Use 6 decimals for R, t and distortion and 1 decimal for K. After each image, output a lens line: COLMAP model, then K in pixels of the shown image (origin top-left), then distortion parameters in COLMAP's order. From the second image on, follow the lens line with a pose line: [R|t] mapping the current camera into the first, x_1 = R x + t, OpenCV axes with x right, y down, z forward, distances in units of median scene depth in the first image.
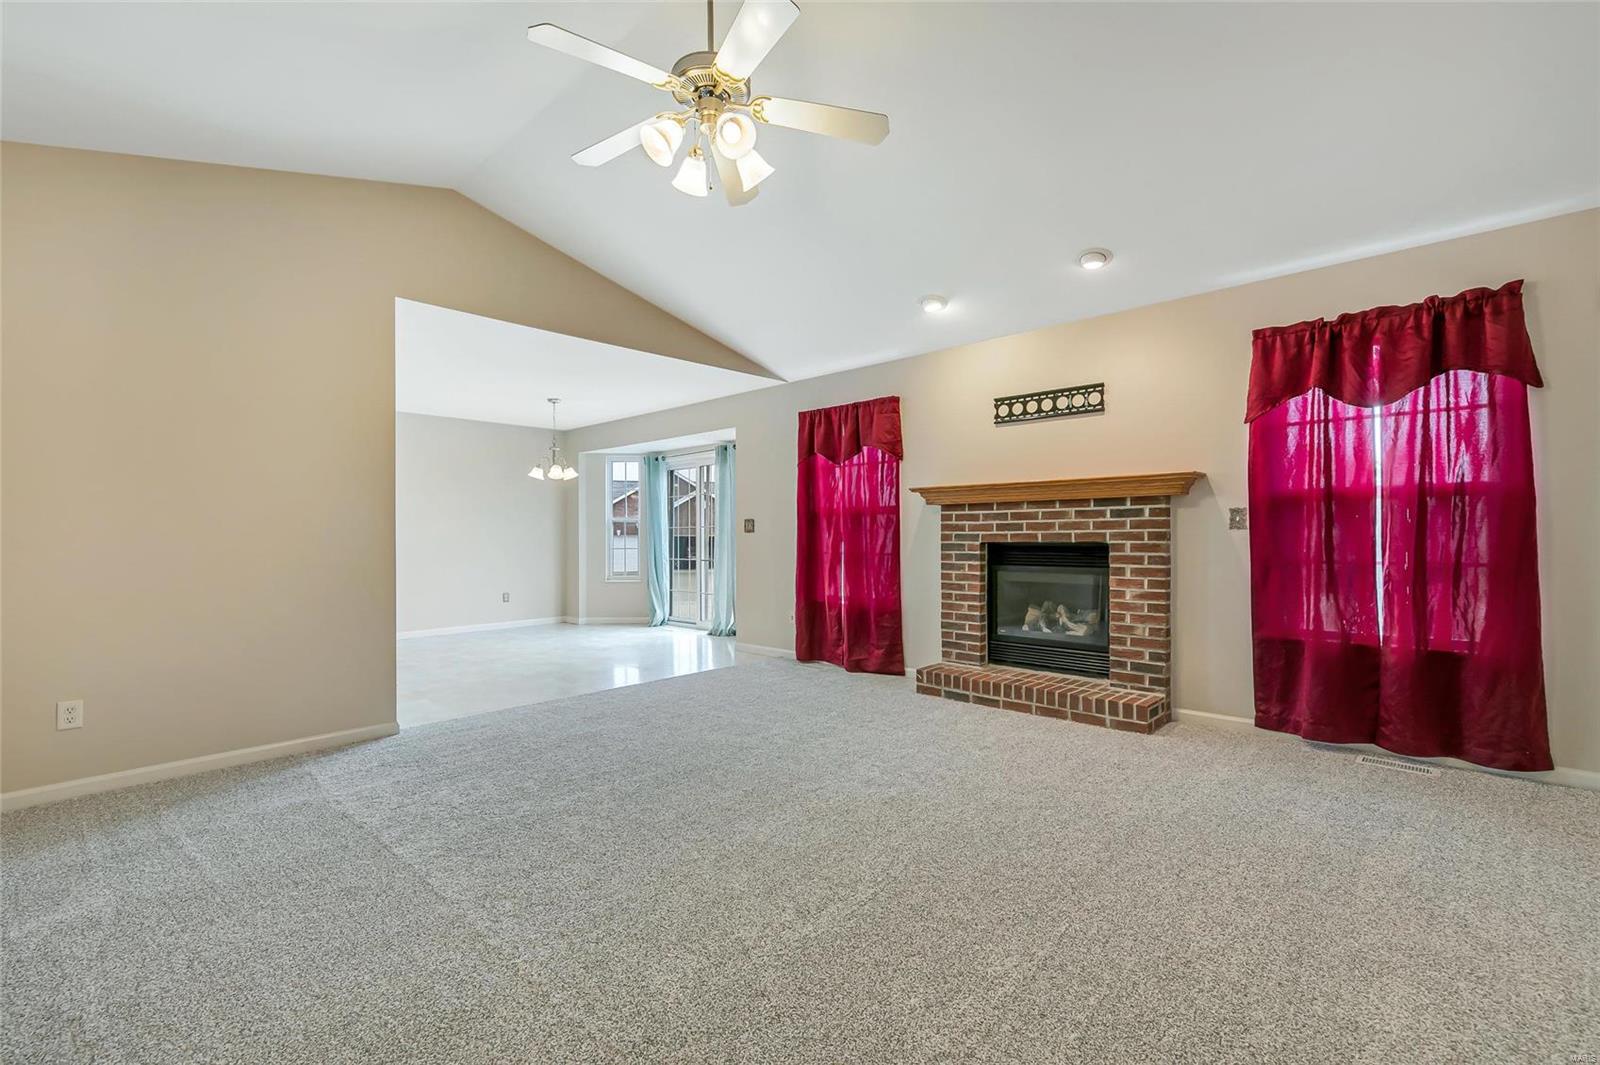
lens RADIAL K [[729.8, 0, 799.2], [0, 729.8, 532.4], [0, 0, 1]] dist [-0.000900, -0.000009]
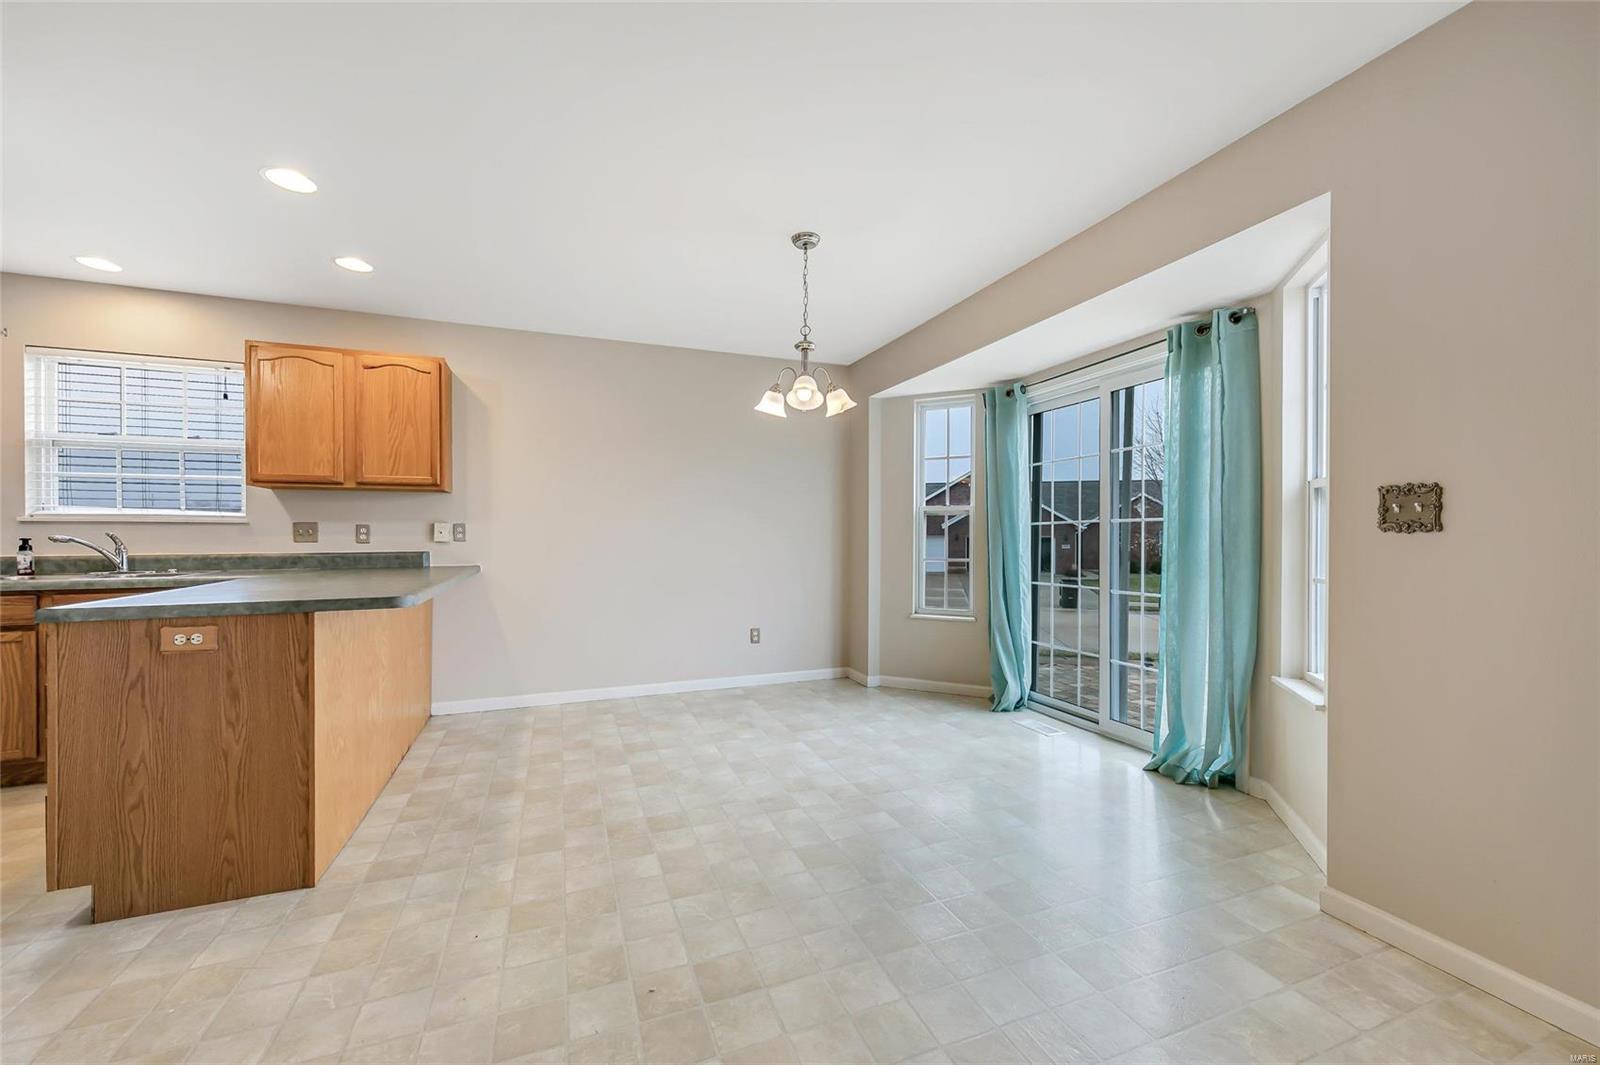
lens RADIAL K [[644.0, 0, 804.1], [0, 644.0, 531.6], [0, 0, 1]] dist [0.006054, -0.000677]
pose [[0.913431, 0.004903, -0.406965, -0.252122], [-0.005037, 0.999987, 0.000742, 0.000043], [0.406964, 0.001372, 0.913443, 0.921407]]
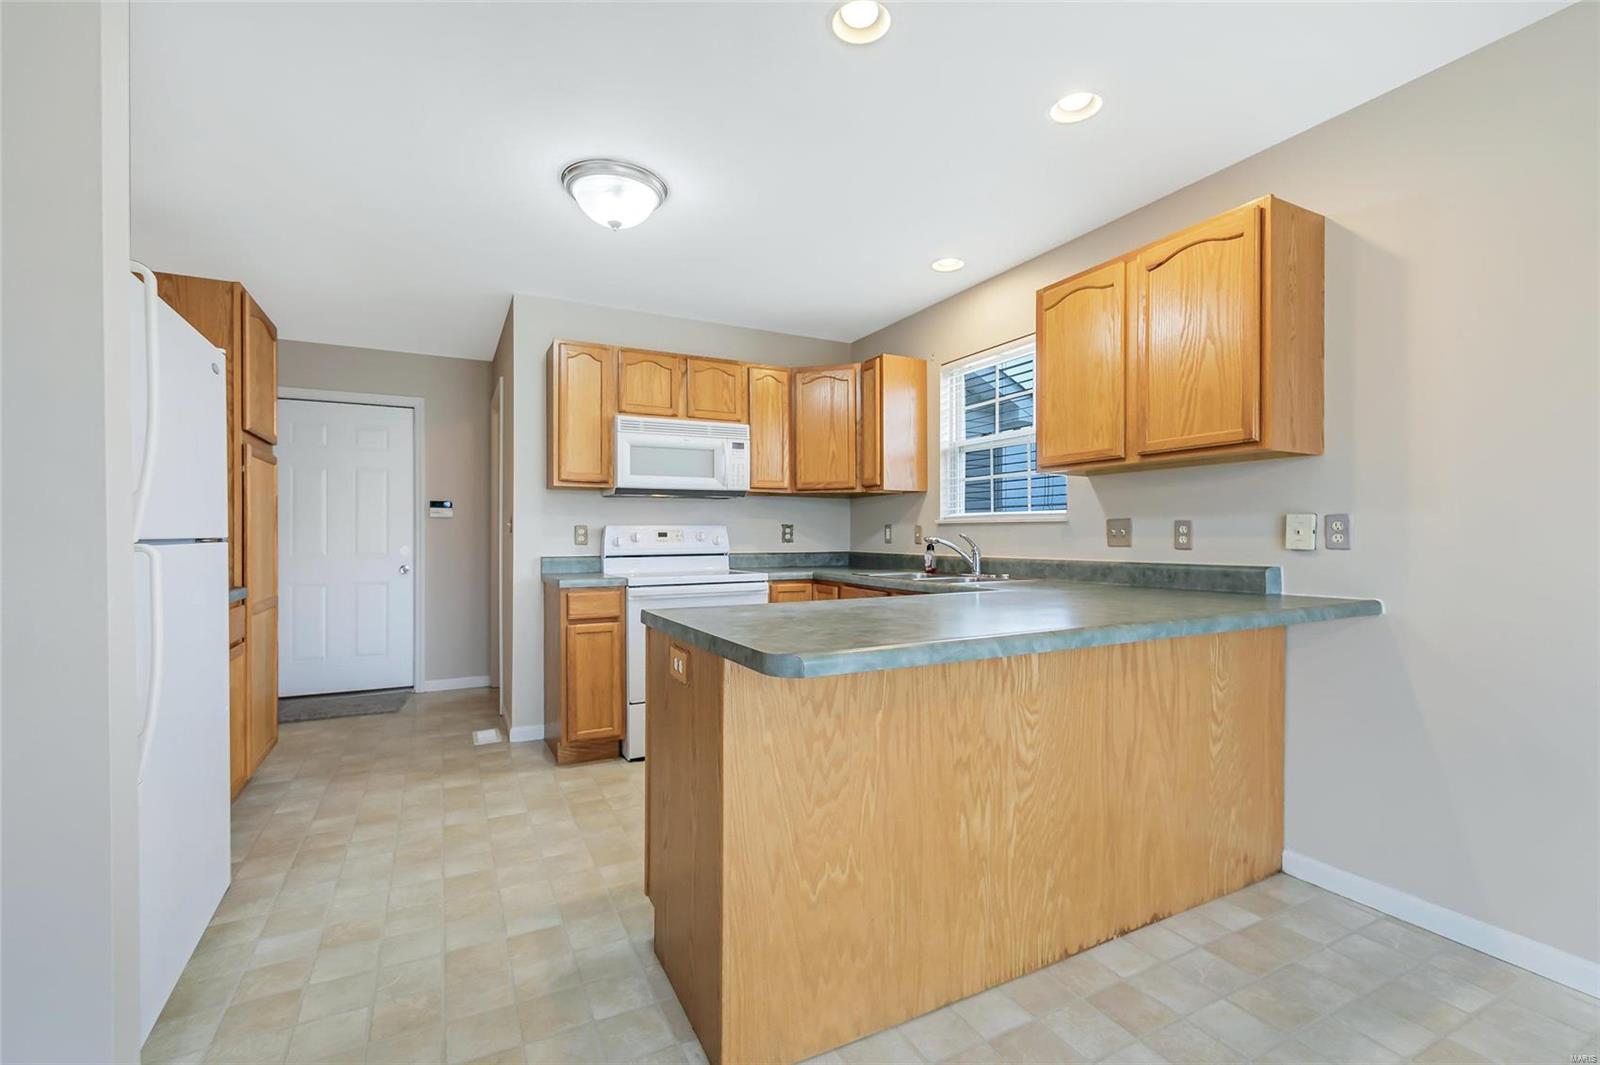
lens RADIAL K [[691.4, 0, 798.2], [0, 691.4, 532.9], [0, 0, 1]] dist [0.003954, -0.000329]
pose [[-0.315878, 0.001840, -0.948798, -0.453987], [0.002641, 0.999996, 0.001060, 0.003109], [0.948796, -0.002171, -0.315882, 1.299815]]
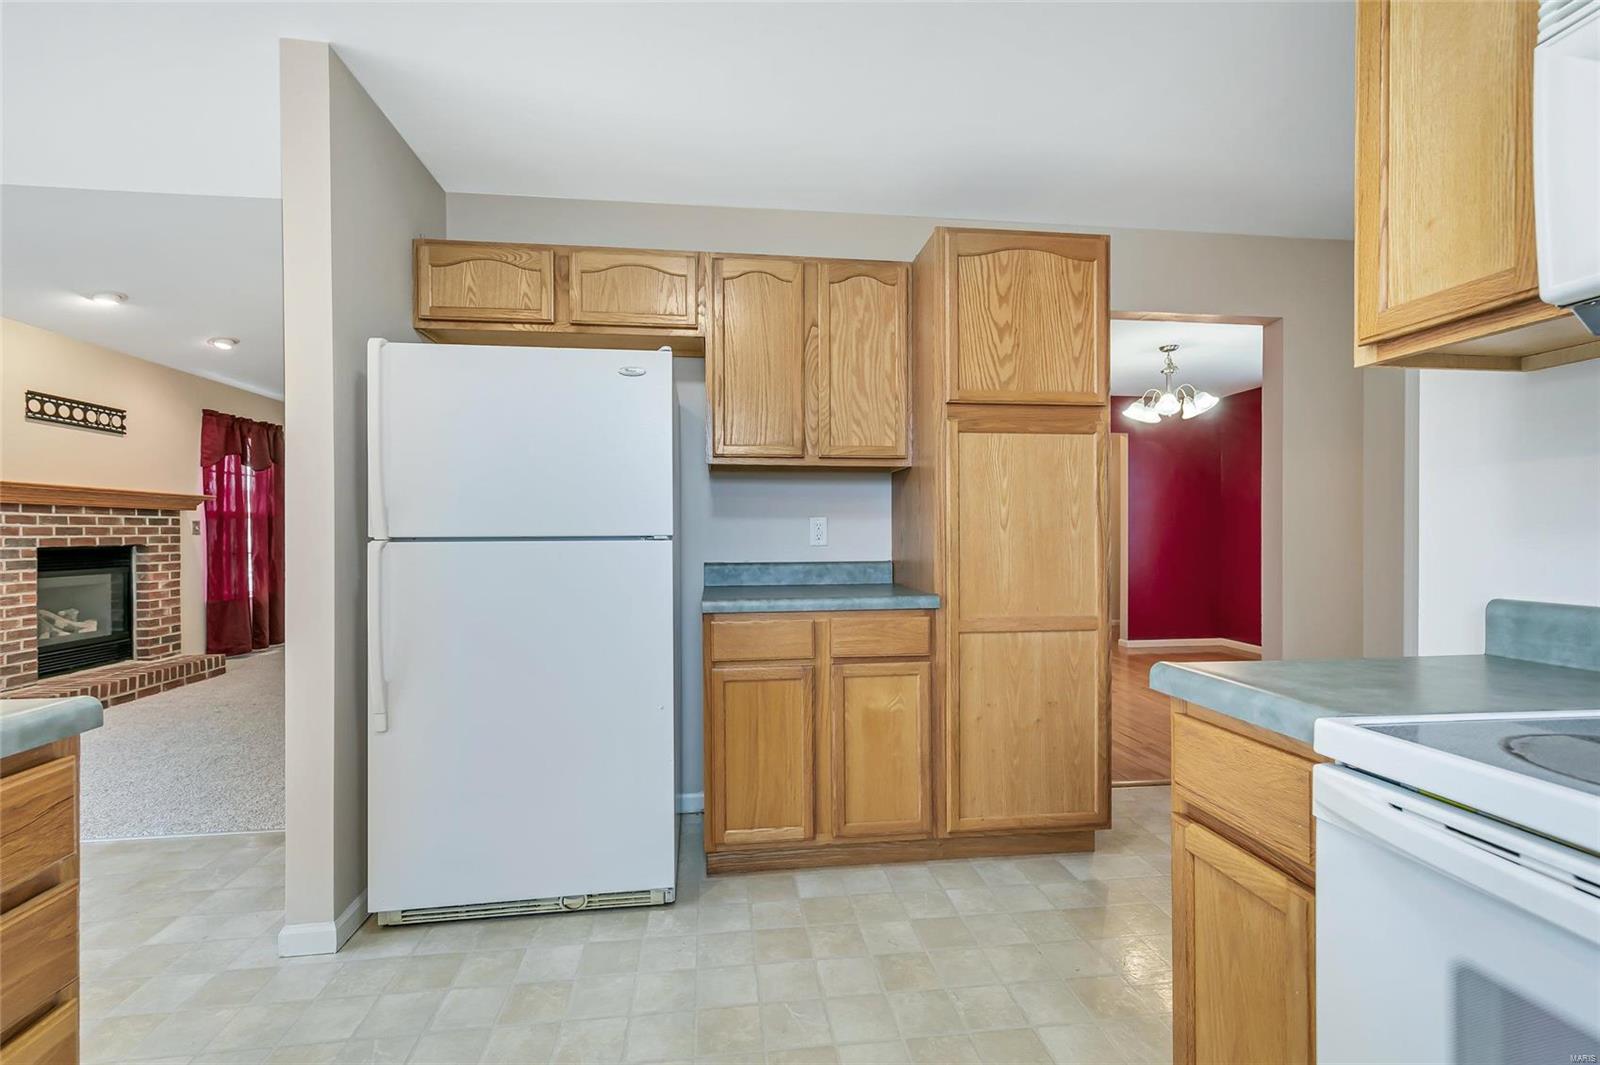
lens RADIAL K [[691.4, 0, 796.5], [0, 691.4, 531.8], [0, 0, 1]] dist [0.003954, -0.000329]
pose [[-0.780819, 0.009911, 0.624678, -1.058437], [0.007277, 0.999951, -0.006770, 0.006875], [-0.624714, -0.000740, -0.780853, 1.116431]]
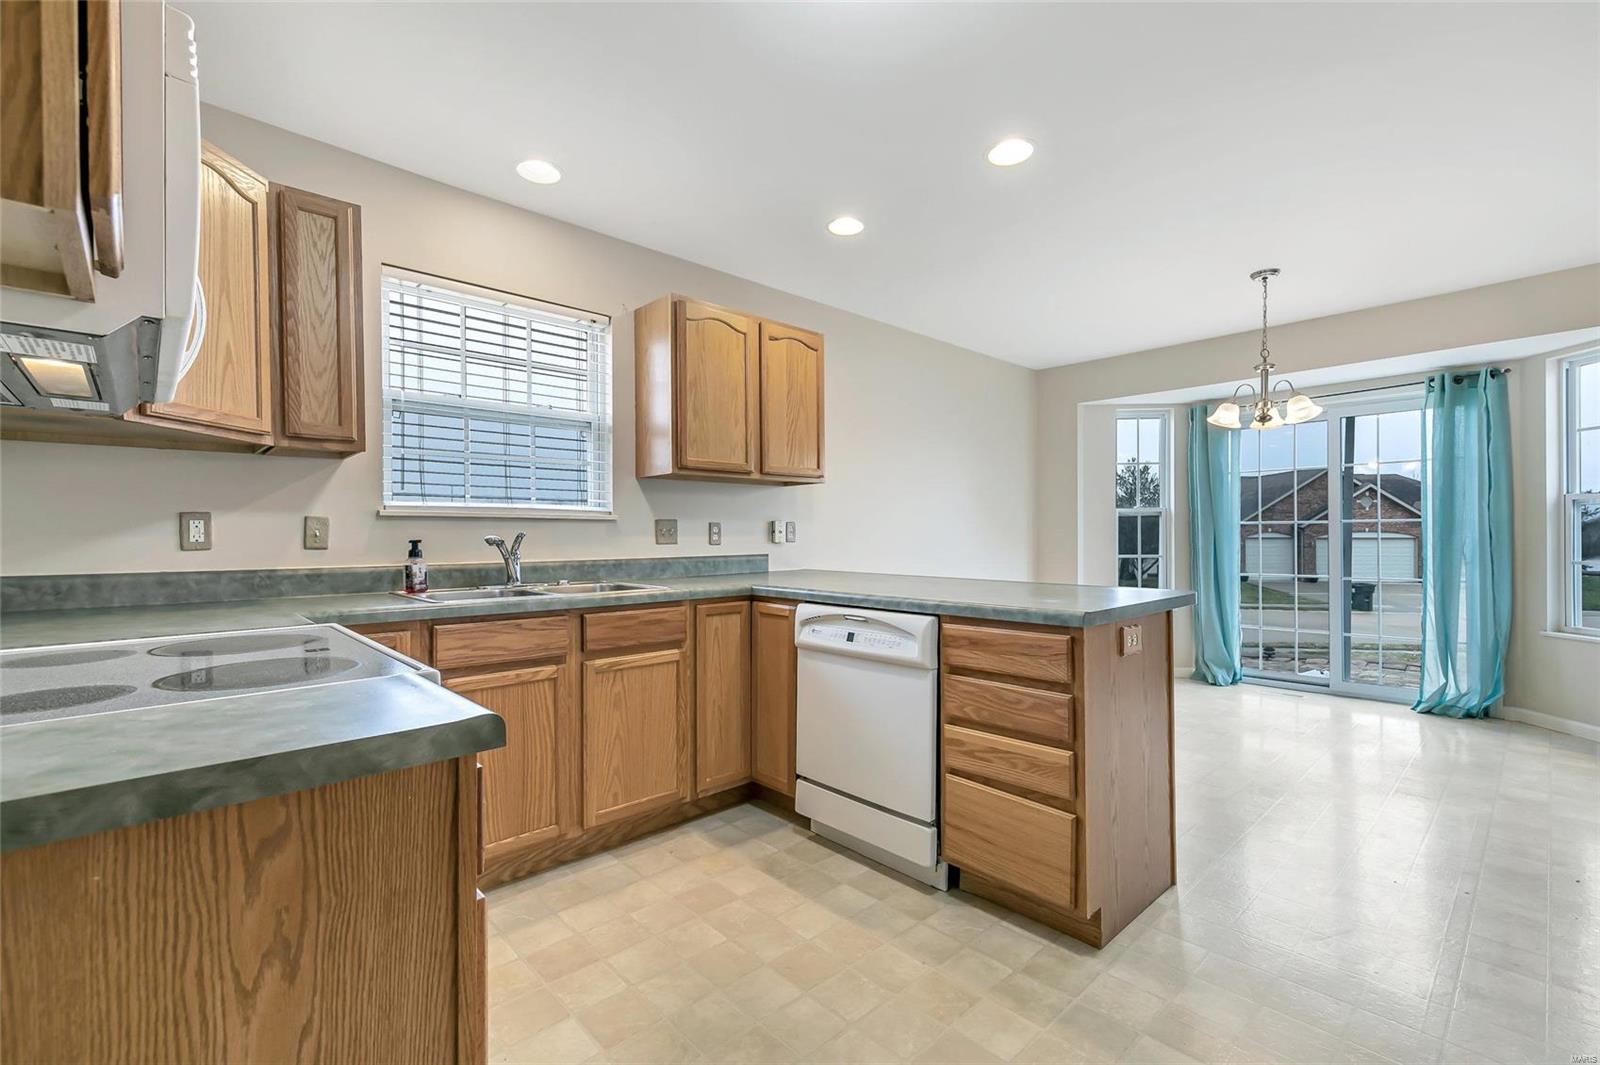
lens RADIAL K [[691.4, 0, 791.6], [0, 691.4, 540.2], [0, 0, 1]] dist [0.003954, -0.000329]
pose [[0.999093, 0.004899, -0.042304, -0.941339], [-0.004517, 0.999948, 0.009136, 0.005692], [0.042347, -0.008937, 0.999063, 0.722399]]
